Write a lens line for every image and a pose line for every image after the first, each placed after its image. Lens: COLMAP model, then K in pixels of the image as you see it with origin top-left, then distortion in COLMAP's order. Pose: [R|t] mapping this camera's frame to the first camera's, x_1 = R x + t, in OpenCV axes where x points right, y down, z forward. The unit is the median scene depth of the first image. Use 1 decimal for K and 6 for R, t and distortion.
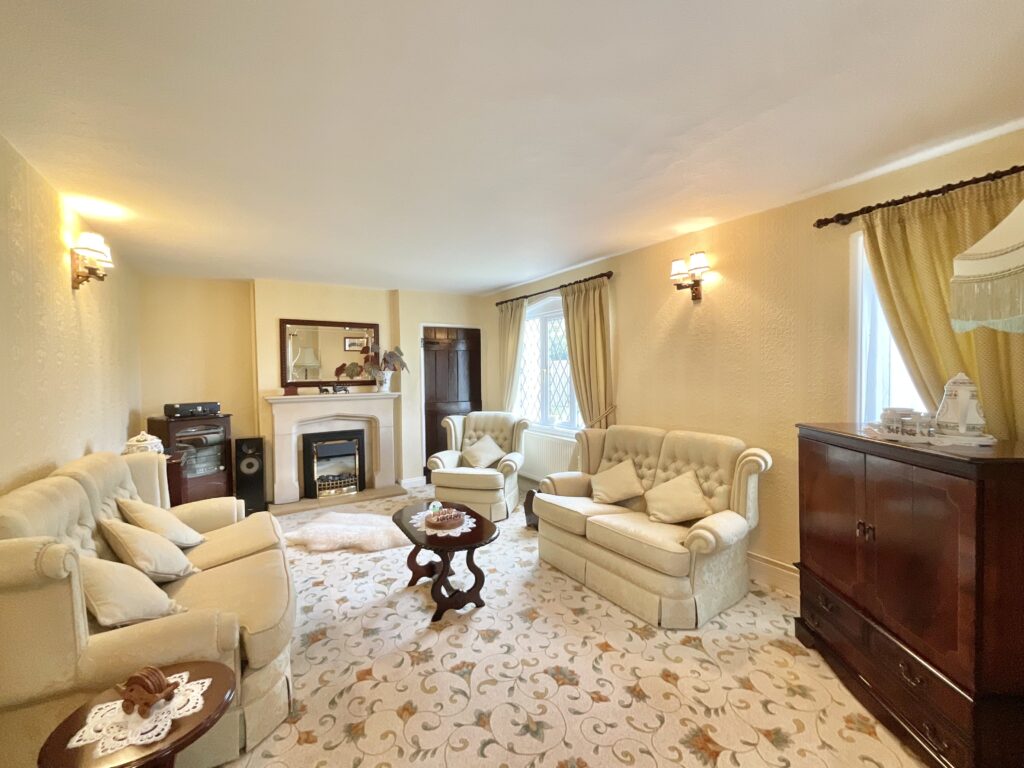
lens RADIAL K [[418.6, 0, 513.2], [0, 418.6, 386.5], [0, 0, 1]] dist [-0.001066, 0.000689]
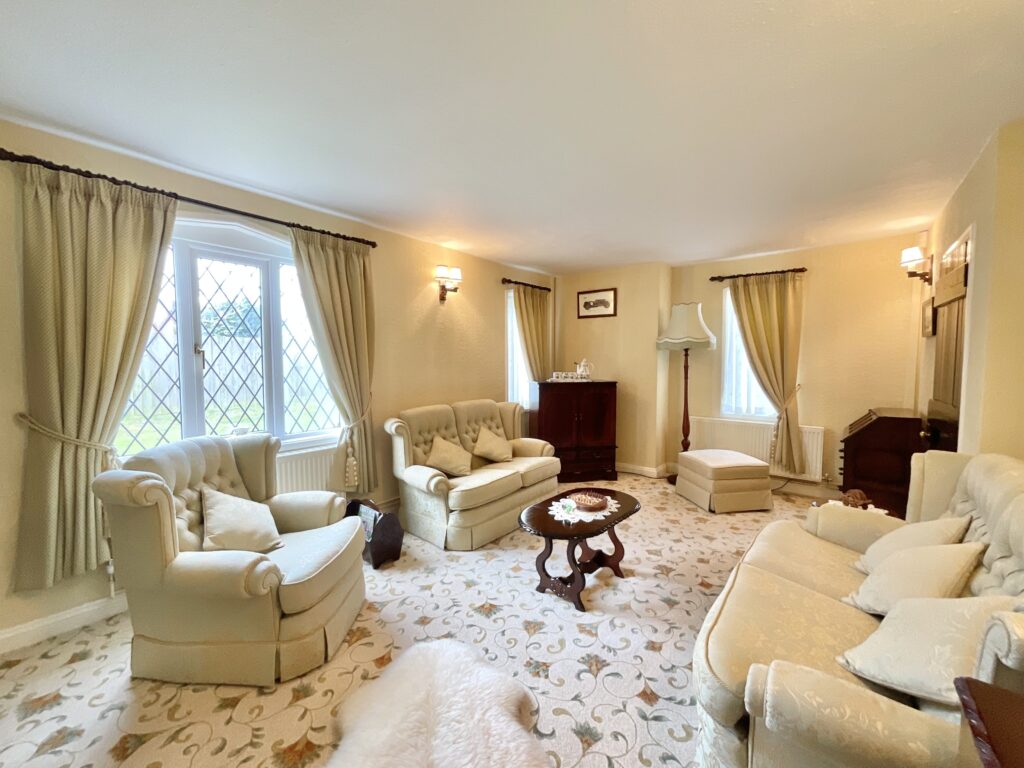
lens RADIAL K [[418.6, 0, 513.7], [0, 418.6, 382.3], [0, 0, 1]] dist [-0.001066, 0.000689]
pose [[-0.311945, -0.036869, 0.949385, -1.004358], [0.032435, 0.998251, 0.049424, -0.017367], [-0.949546, 0.046210, -0.310203, 1.411836]]
